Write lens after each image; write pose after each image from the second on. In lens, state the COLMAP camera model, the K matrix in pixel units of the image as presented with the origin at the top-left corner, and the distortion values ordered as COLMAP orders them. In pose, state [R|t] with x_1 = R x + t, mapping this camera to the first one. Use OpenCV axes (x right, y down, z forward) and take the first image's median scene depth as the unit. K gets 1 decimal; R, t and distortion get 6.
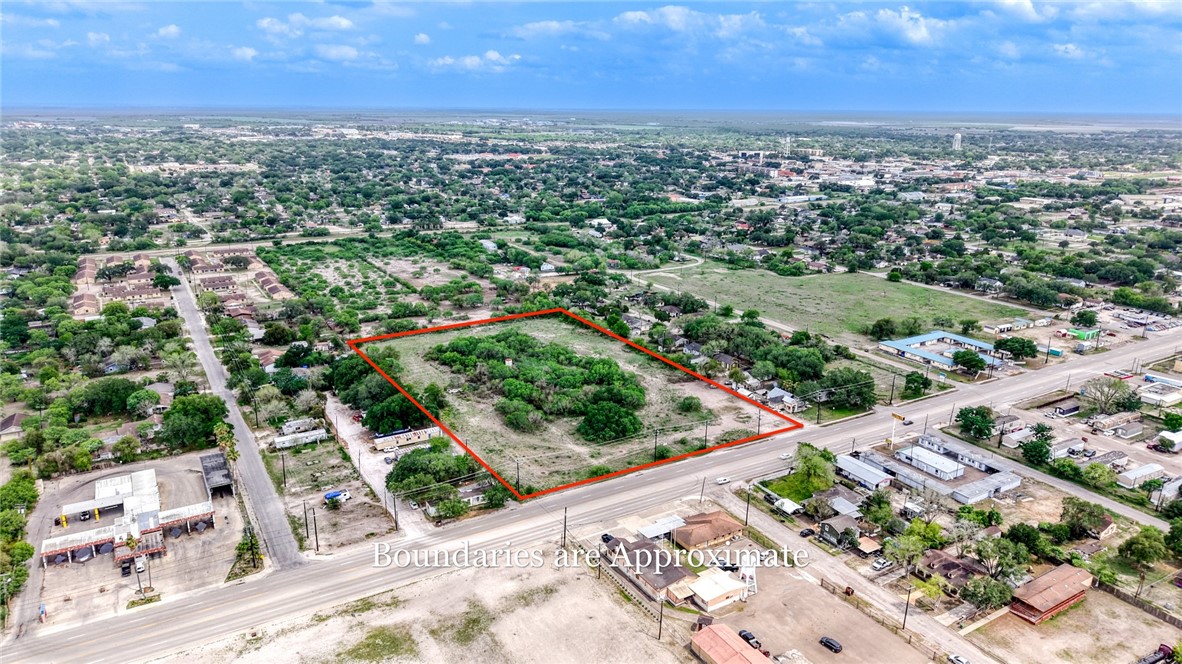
lens RADIAL K [[789.2, 0, 593.9], [0, 789.2, 335.9], [0, 0, 1]] dist [0.028299, -0.029061]
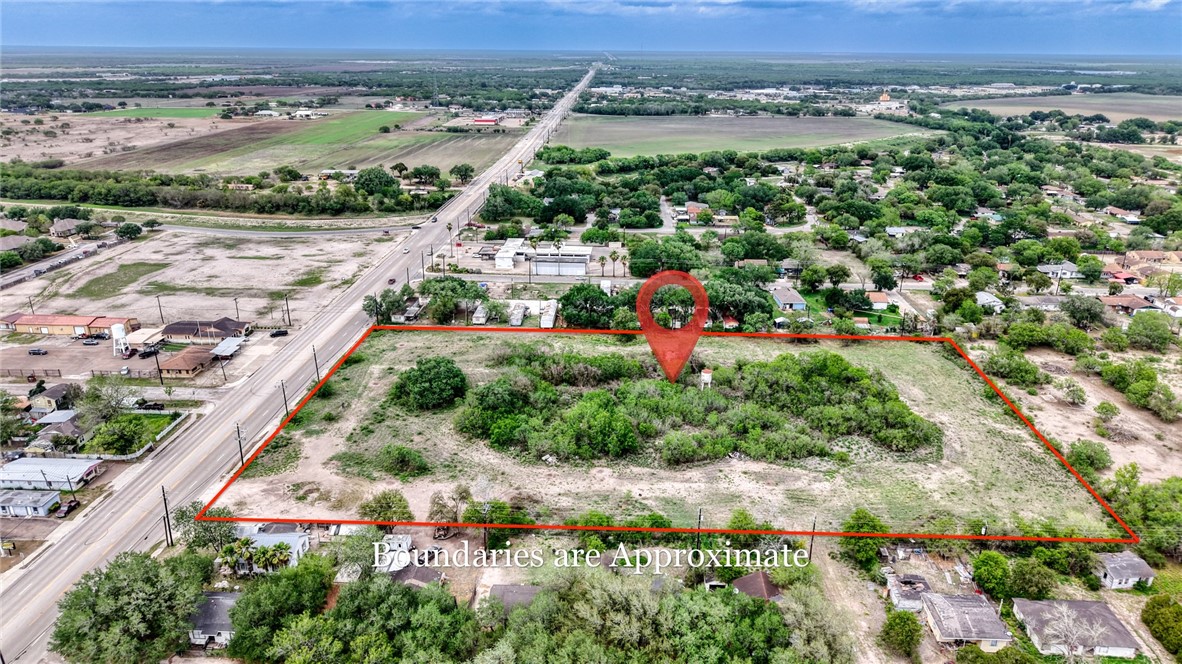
lens RADIAL K [[789.2, 0, 593.9], [0, 789.2, 335.9], [0, 0, 1]] dist [0.028299, -0.029061]
pose [[-0.552129, 0.275598, -0.786892, 0.413652], [-0.244954, 0.848519, 0.469056, -0.257572], [0.796964, 0.451732, -0.400983, 1.131052]]
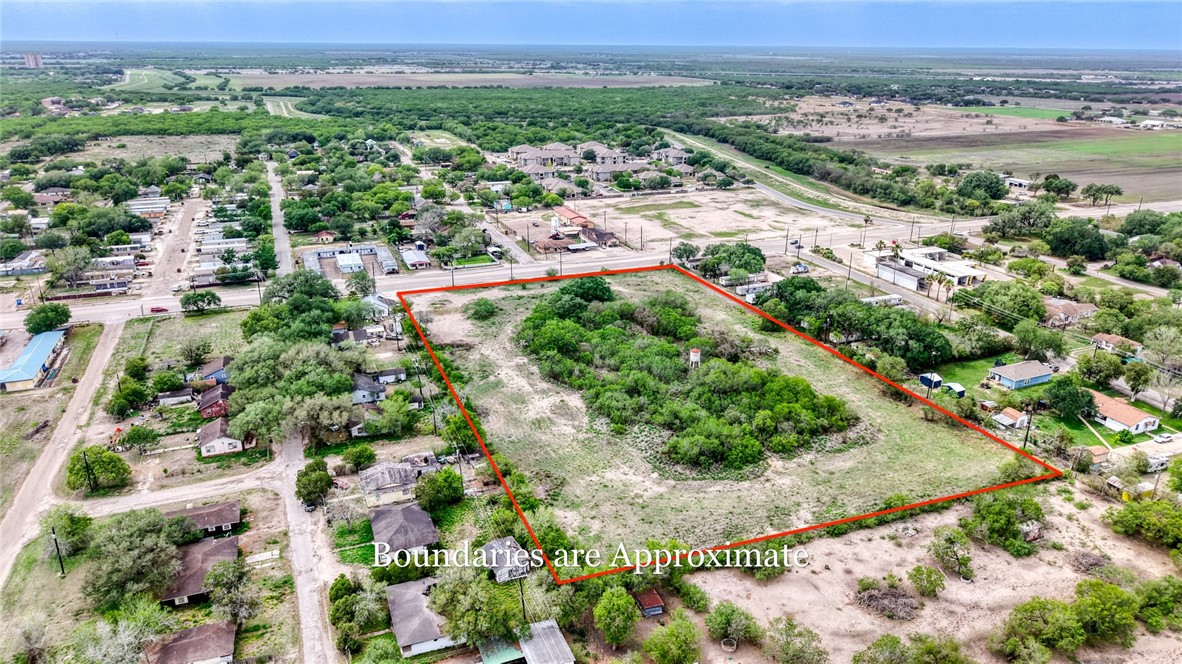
lens RADIAL K [[792.8, 0, 591.0], [0, 792.8, 332.0], [0, 0, 1]] dist [0.006681, -0.002113]
pose [[-0.987062, -0.068020, 0.145195, -0.112687], [0.031520, 0.805568, 0.591664, -0.364757], [-0.157210, 0.588586, -0.793002, 1.481983]]
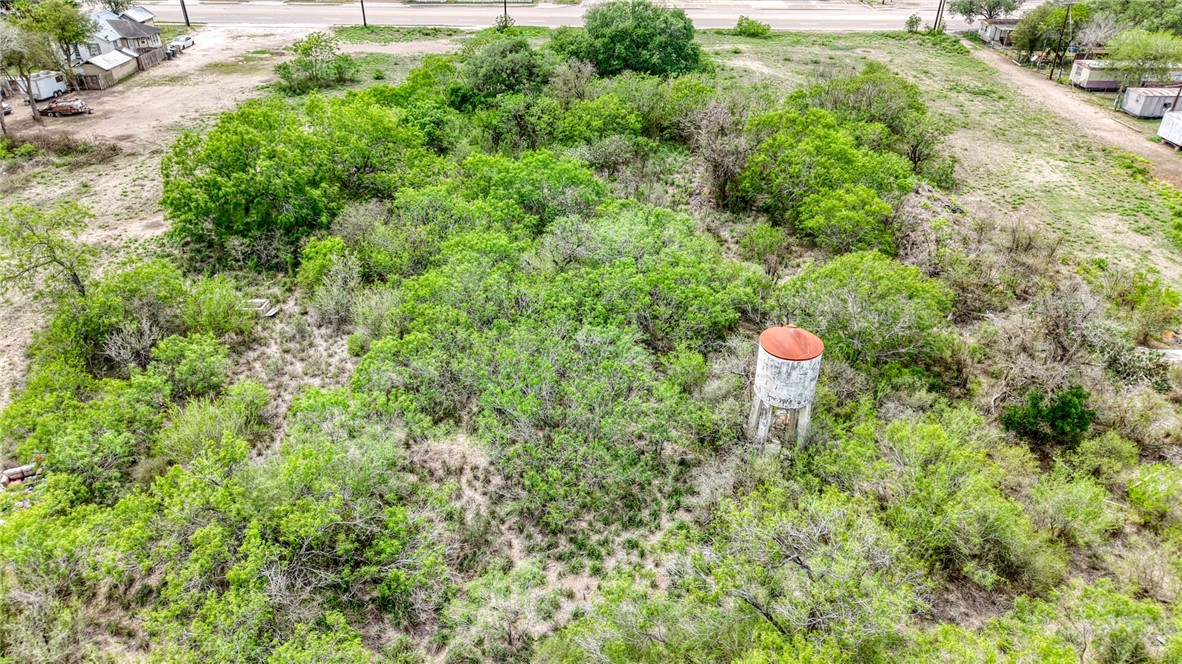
lens RADIAL K [[792.8, 0, 591.0], [0, 792.8, 332.0], [0, 0, 1]] dist [0.006681, -0.002113]
pose [[-0.853228, -0.283089, 0.438022, -0.126549], [0.133157, 0.693786, 0.707764, -0.046809], [-0.504253, 0.662210, -0.554263, 1.037612]]
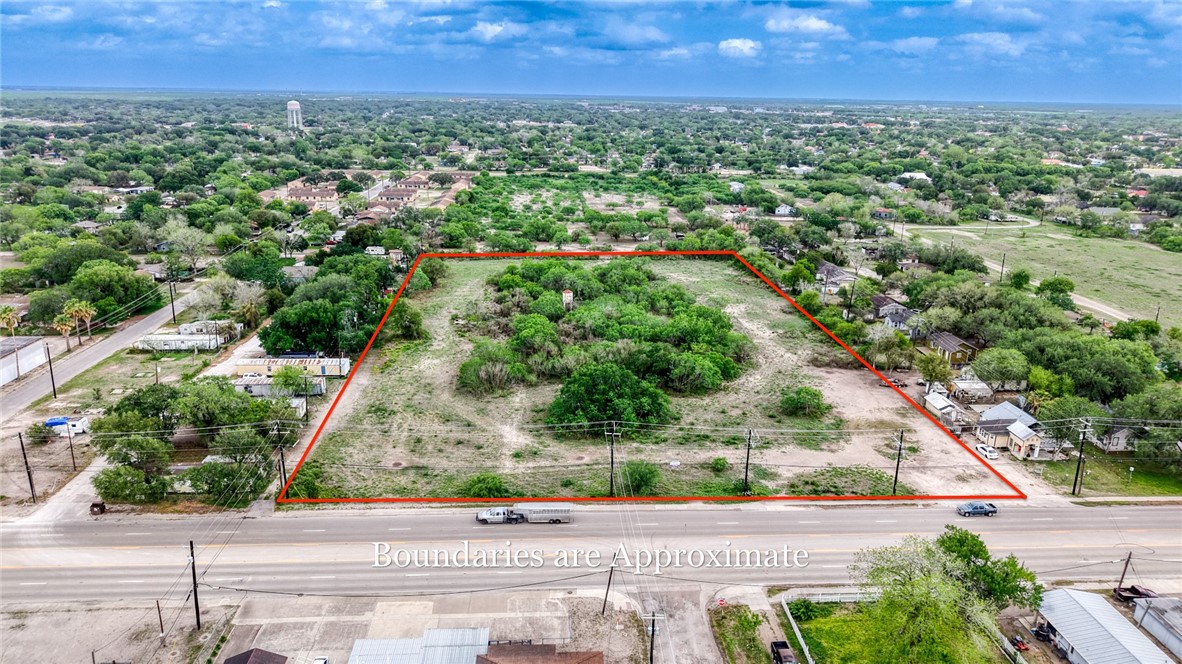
lens RADIAL K [[792.8, 0, 591.0], [0, 792.8, 332.0], [0, 0, 1]] dist [0.006681, -0.002113]
pose [[0.888186, 0.138871, -0.437996, 0.189405], [-0.137404, 0.989889, 0.035222, 0.036958], [0.438458, 0.028899, 0.898287, 0.417235]]
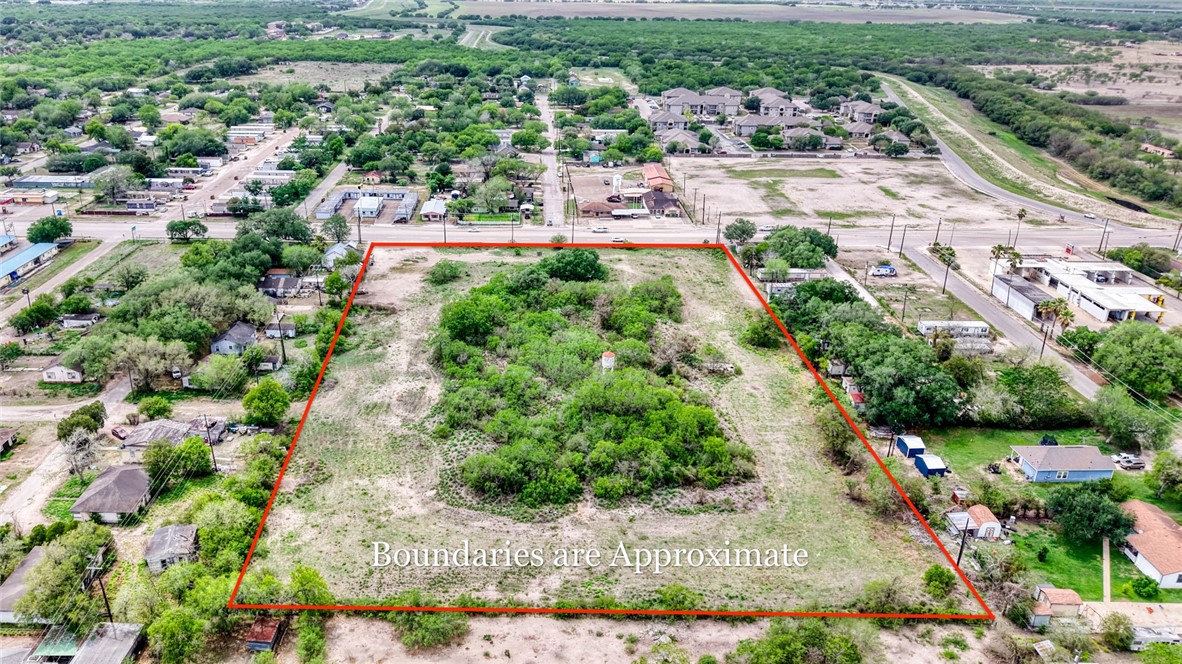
lens RADIAL K [[890.7, 0, 518.5], [0, 890.7, 311.4], [0, 0, 1]] dist [0.067823, -0.118737]
pose [[-0.852226, -0.200579, 0.483197, -0.329861], [0.135345, 0.807621, 0.573961, -0.334958], [-0.505364, 0.554542, -0.661128, 1.368119]]
